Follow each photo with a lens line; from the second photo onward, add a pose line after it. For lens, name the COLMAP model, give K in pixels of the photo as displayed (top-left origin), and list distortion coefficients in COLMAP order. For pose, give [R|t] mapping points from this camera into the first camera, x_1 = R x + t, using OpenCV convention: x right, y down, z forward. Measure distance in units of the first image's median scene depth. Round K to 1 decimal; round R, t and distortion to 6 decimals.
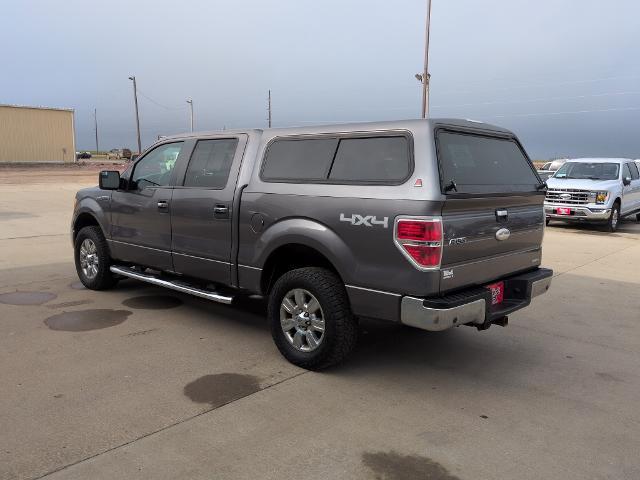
lens RADIAL K [[532.7, 0, 320.0], [0, 532.7, 240.0], [0, 0, 1]] dist [0.078168, -0.150008]
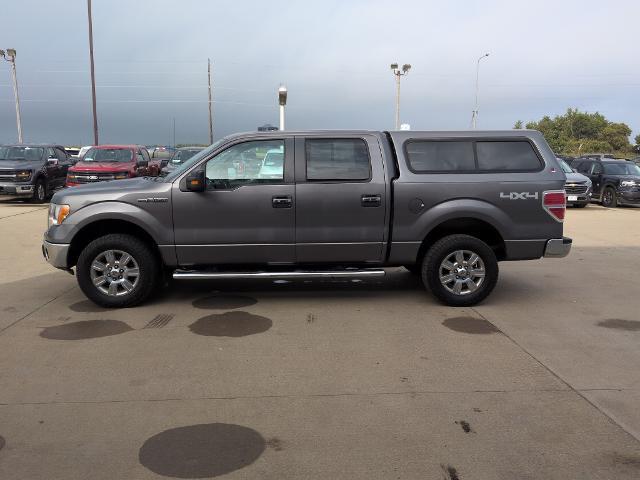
lens RADIAL K [[532.7, 0, 320.0], [0, 532.7, 240.0], [0, 0, 1]] dist [0.078168, -0.150008]
pose [[0.713412, -0.121602, 0.690113, -1.303639], [0.102946, 0.992330, 0.068433, -0.069877], [-0.693142, 0.022223, 0.720459, 0.264023]]
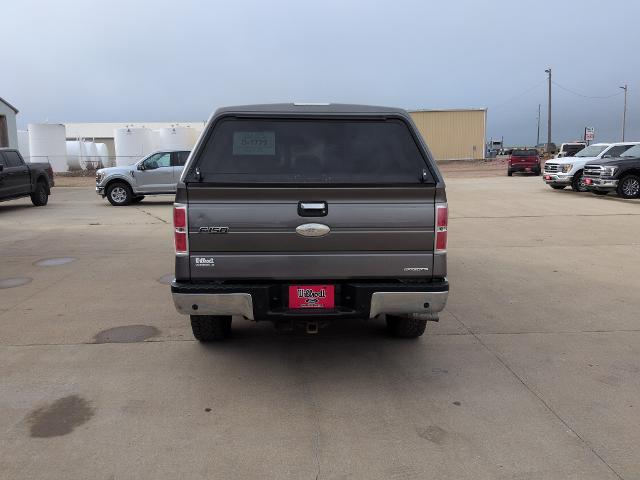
lens RADIAL K [[532.7, 0, 320.0], [0, 532.7, 240.0], [0, 0, 1]] dist [0.078168, -0.150008]
pose [[0.714269, 0.078825, -0.695418, 0.969443], [-0.072991, 0.996609, 0.037995, -0.028307], [0.696055, 0.023620, 0.717600, 0.378530]]
